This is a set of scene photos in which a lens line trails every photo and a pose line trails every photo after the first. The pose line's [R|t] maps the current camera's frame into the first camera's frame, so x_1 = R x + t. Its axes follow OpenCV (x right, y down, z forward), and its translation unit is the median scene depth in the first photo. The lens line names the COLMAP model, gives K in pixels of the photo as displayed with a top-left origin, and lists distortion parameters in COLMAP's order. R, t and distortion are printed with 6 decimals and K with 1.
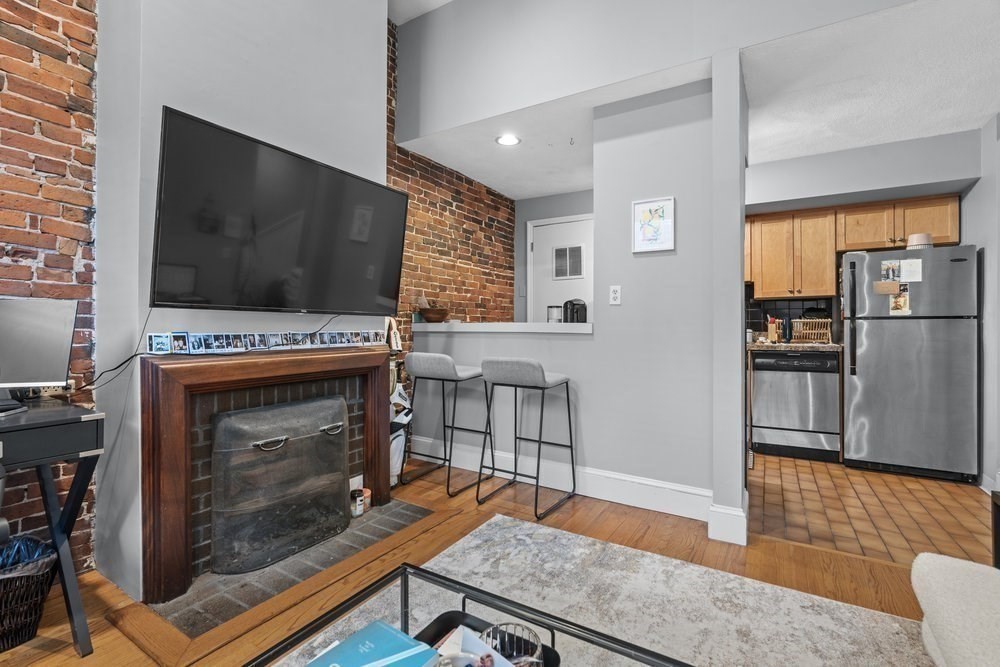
lens RADIAL K [[457.5, 0, 500.5], [0, 457.5, 327.8], [0, 0, 1]] dist [-0.002506, 0.000430]
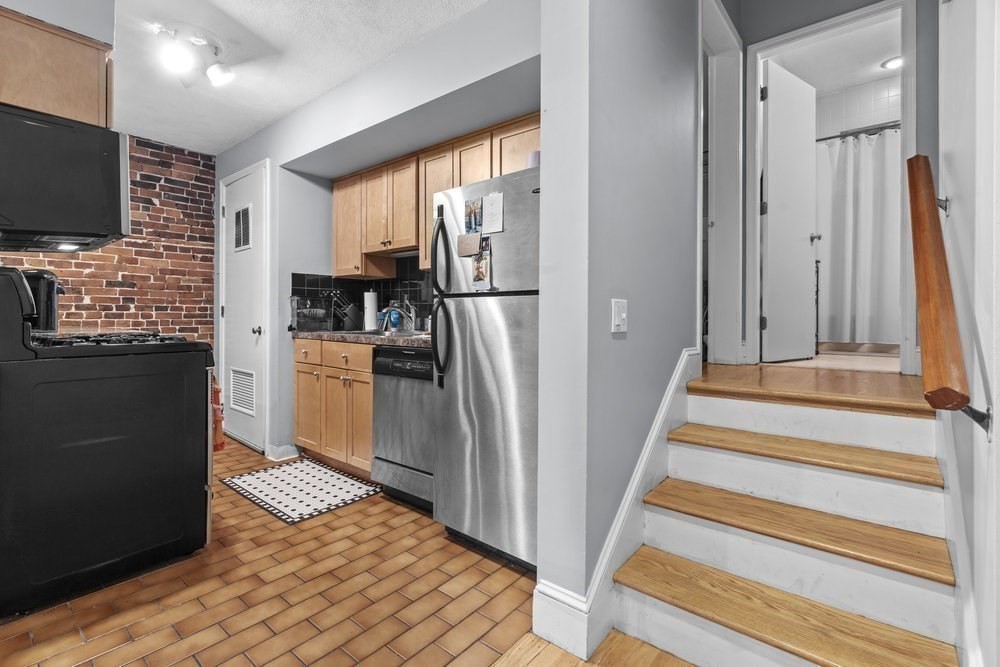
lens RADIAL K [[455.2, 0, 499.4], [0, 455.2, 316.4], [0, 0, 1]] dist [-0.005180, -0.000618]
pose [[0.988112, 0.004343, -0.153671, 1.177349], [-0.004028, 0.999989, 0.002363, 0.006386], [0.153680, -0.001716, 0.988119, 0.498471]]
